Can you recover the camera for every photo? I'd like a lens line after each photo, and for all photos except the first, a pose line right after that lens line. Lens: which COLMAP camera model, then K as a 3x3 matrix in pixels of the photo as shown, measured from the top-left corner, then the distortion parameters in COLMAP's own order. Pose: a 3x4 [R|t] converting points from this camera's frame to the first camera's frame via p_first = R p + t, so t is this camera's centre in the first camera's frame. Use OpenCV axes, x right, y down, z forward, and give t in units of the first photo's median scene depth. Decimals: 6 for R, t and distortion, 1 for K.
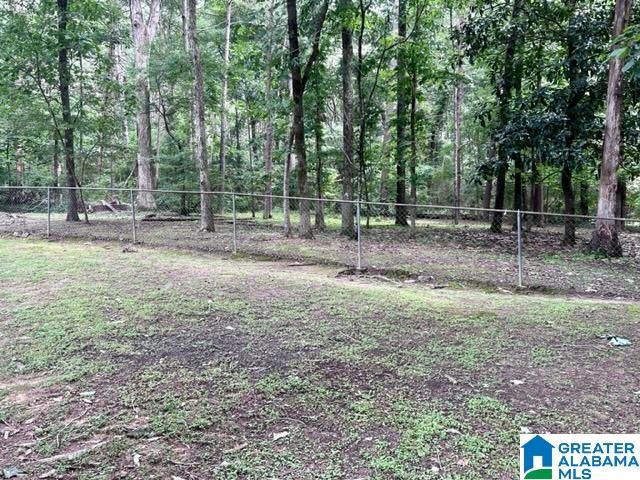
lens RADIAL K [[561.4, 0, 319.9], [0, 561.4, 238.7], [0, 0, 1]] dist [0.001308, 0.004366]
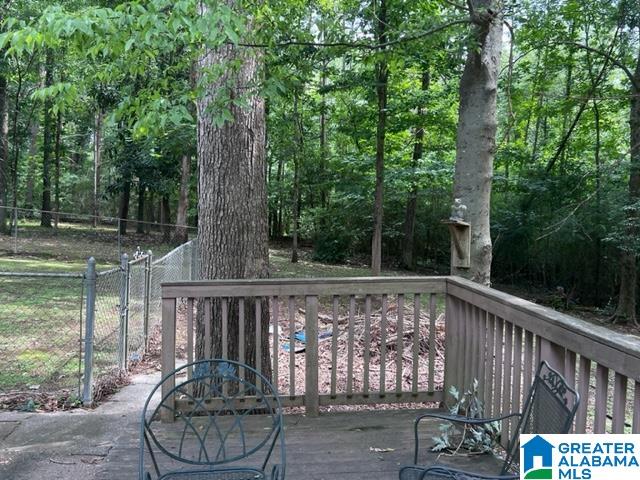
lens RADIAL K [[561.4, 0, 319.6], [0, 561.4, 240.5], [0, 0, 1]] dist [0.001308, 0.004366]
pose [[0.824872, 0.018486, 0.565017, -0.059559], [-0.013345, 0.999823, -0.013229, 0.015634], [-0.565161, 0.003373, 0.824973, -0.385078]]
